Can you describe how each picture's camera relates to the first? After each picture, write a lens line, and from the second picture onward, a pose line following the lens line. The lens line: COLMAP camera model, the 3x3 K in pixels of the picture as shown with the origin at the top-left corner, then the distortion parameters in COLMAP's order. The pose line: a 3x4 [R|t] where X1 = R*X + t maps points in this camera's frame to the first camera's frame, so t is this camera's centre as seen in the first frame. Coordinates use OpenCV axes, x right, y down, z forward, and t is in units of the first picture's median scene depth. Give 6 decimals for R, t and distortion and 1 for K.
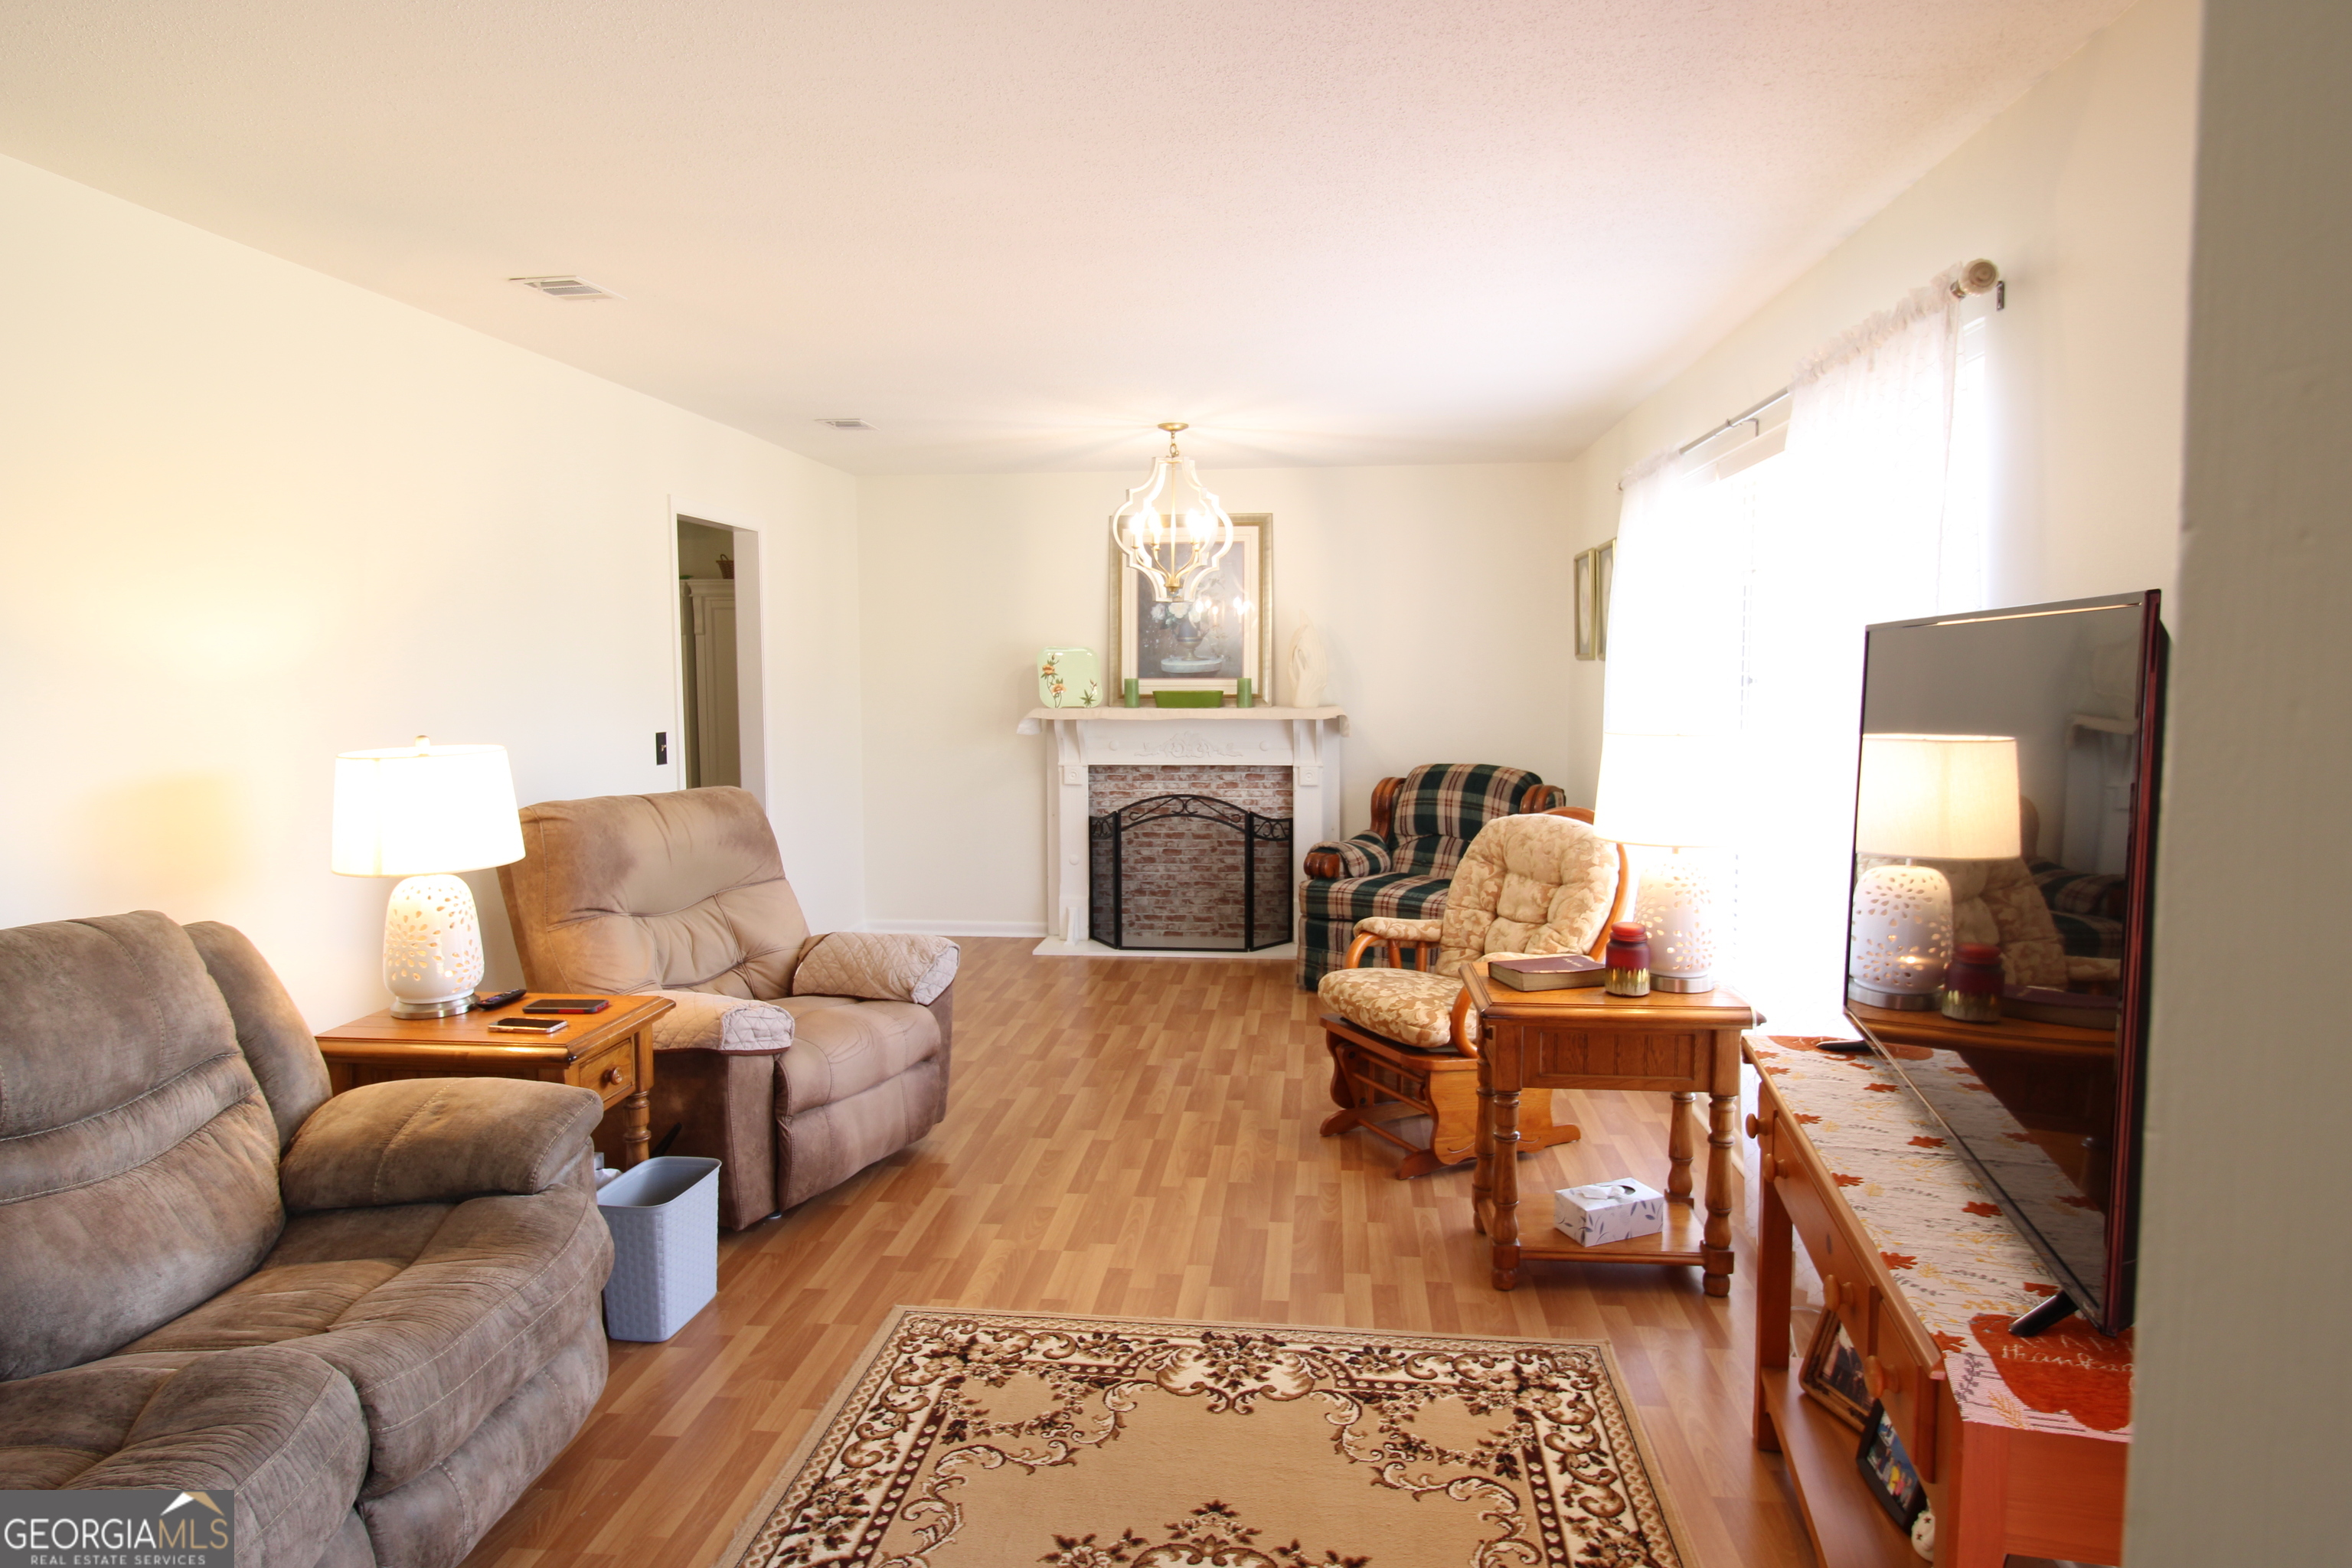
lens RADIAL K [[1389.2, 0, 1186.0], [0, 1389.2, 764.0], [0, 0, 1]] dist [0.049517, -0.000136]
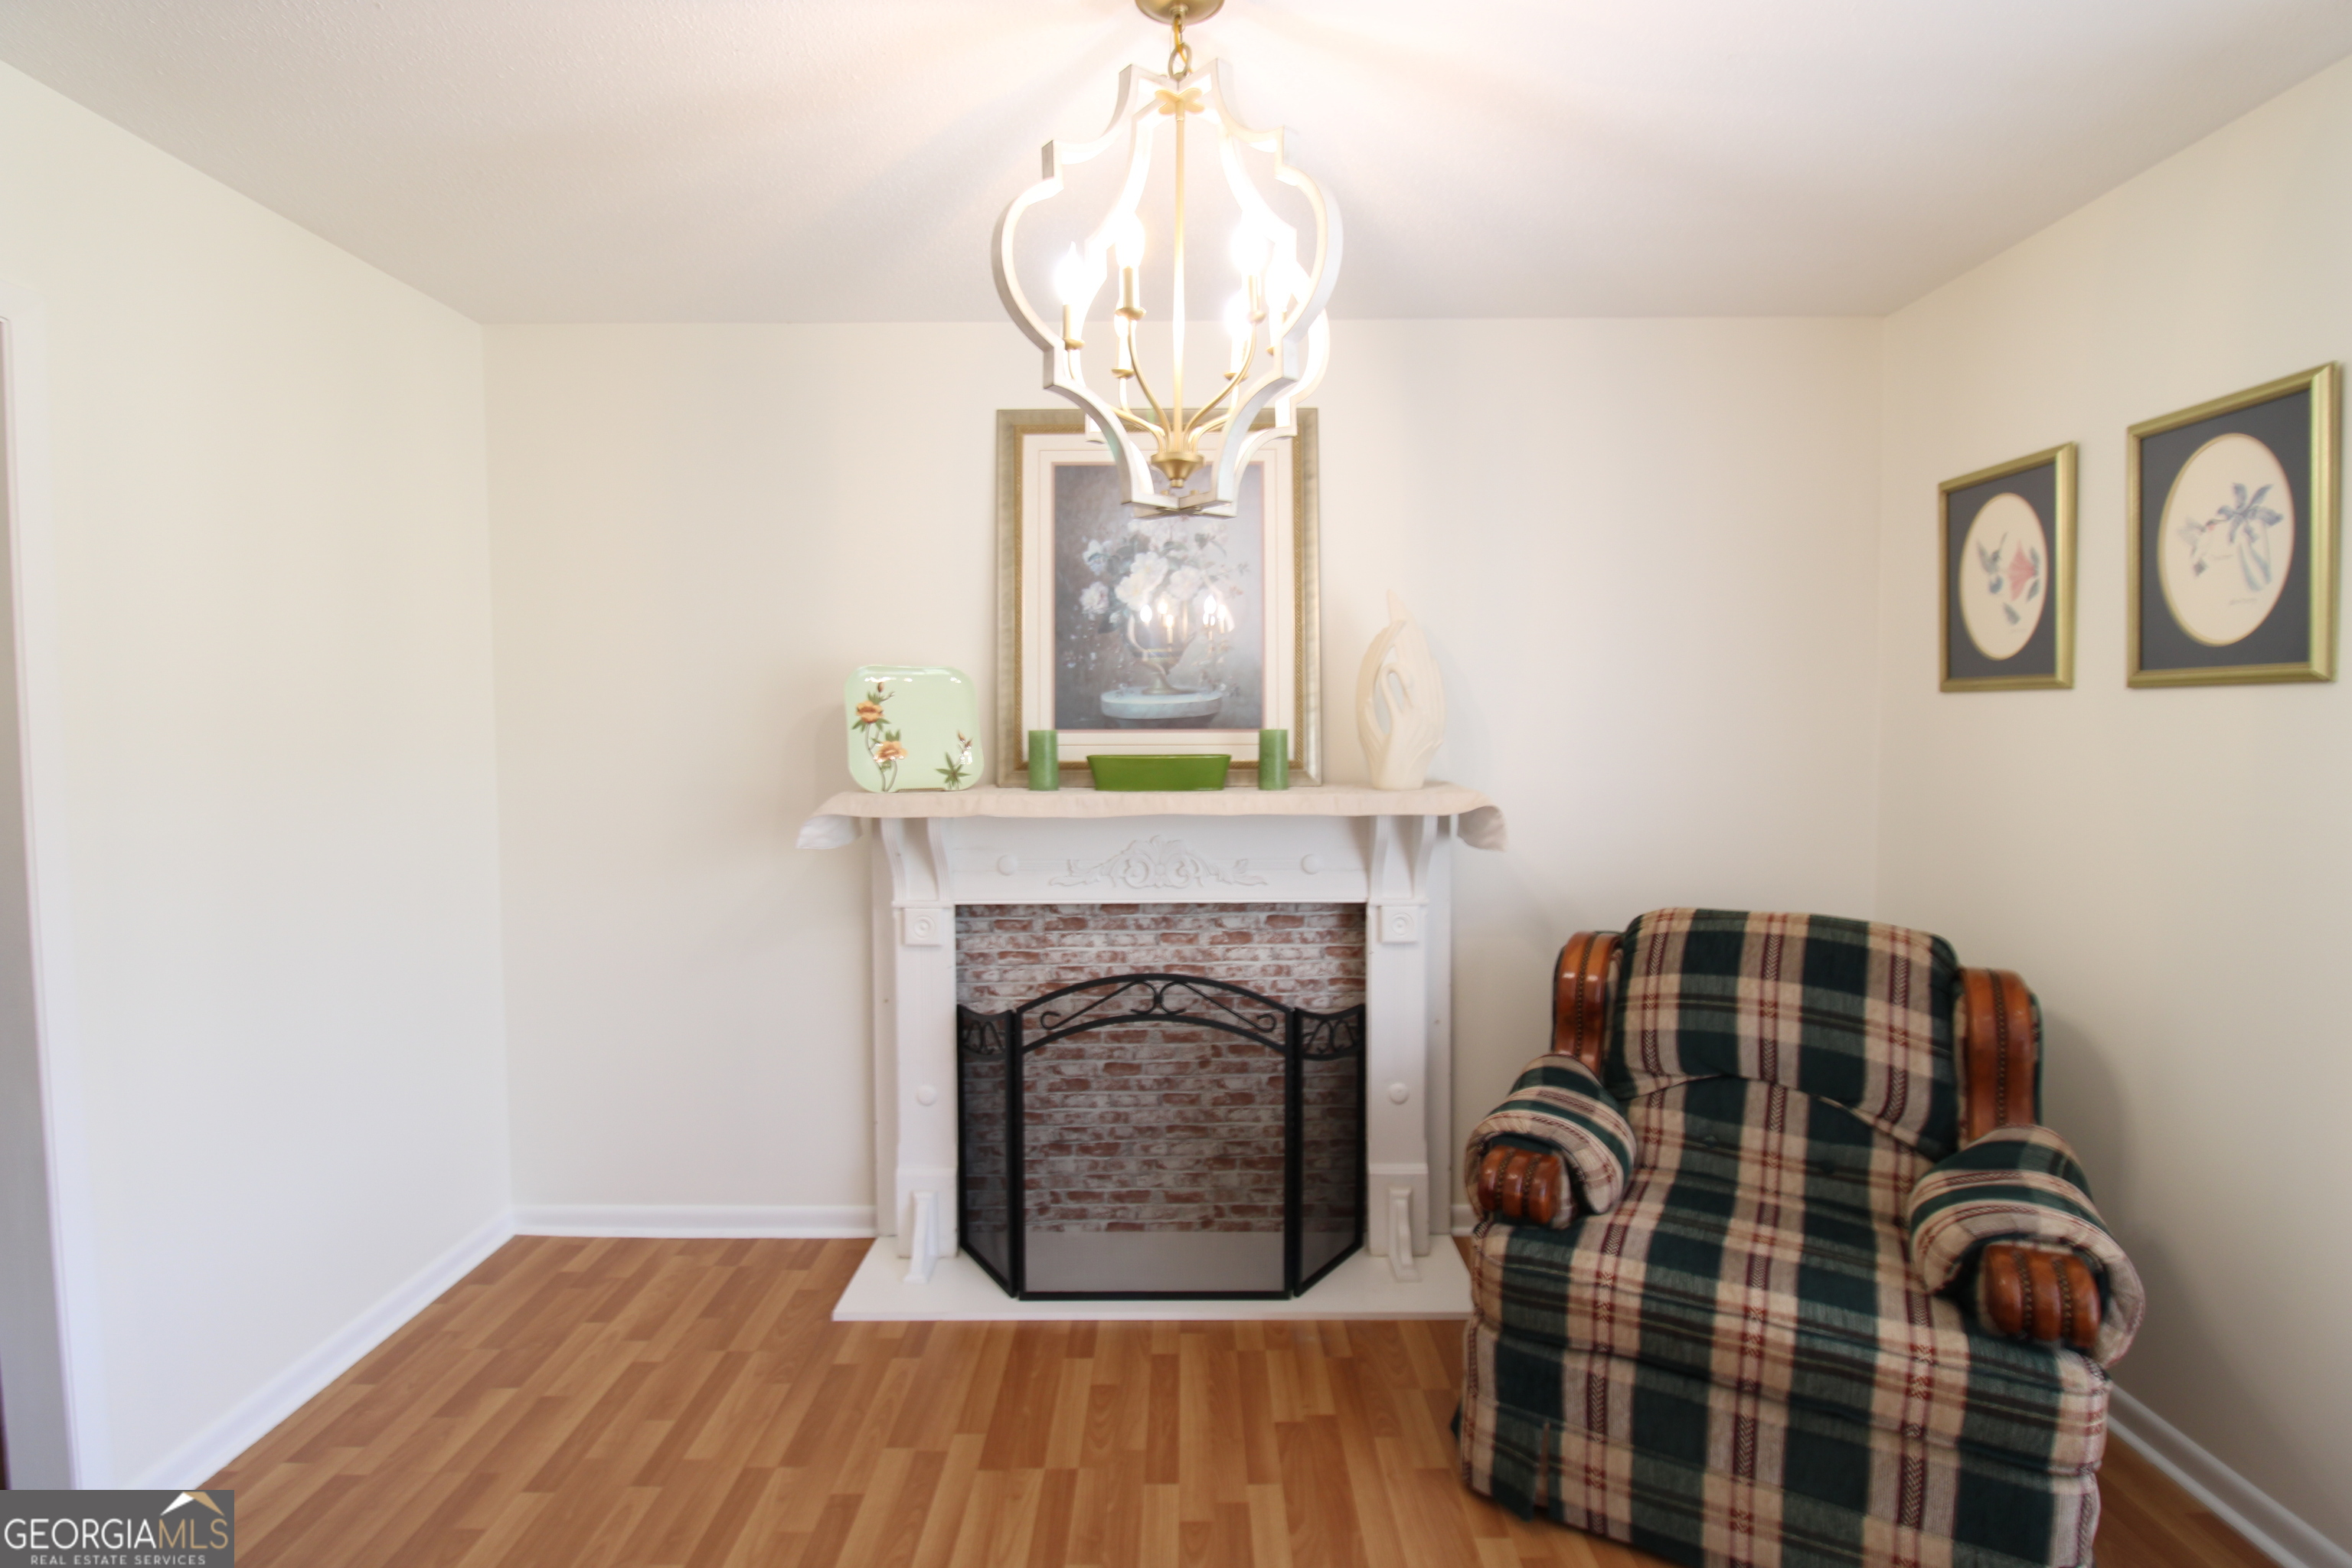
lens RADIAL K [[1099.1, 0, 1189.9], [0, 1099.1, 771.1], [0, 0, 1]] dist [0.002136, -0.011654]
pose [[0.993736, -0.004309, 0.111668, -0.030736], [0.007082, 0.999676, -0.024450, -0.036952], [-0.111527, 0.025088, 0.993445, 0.604649]]
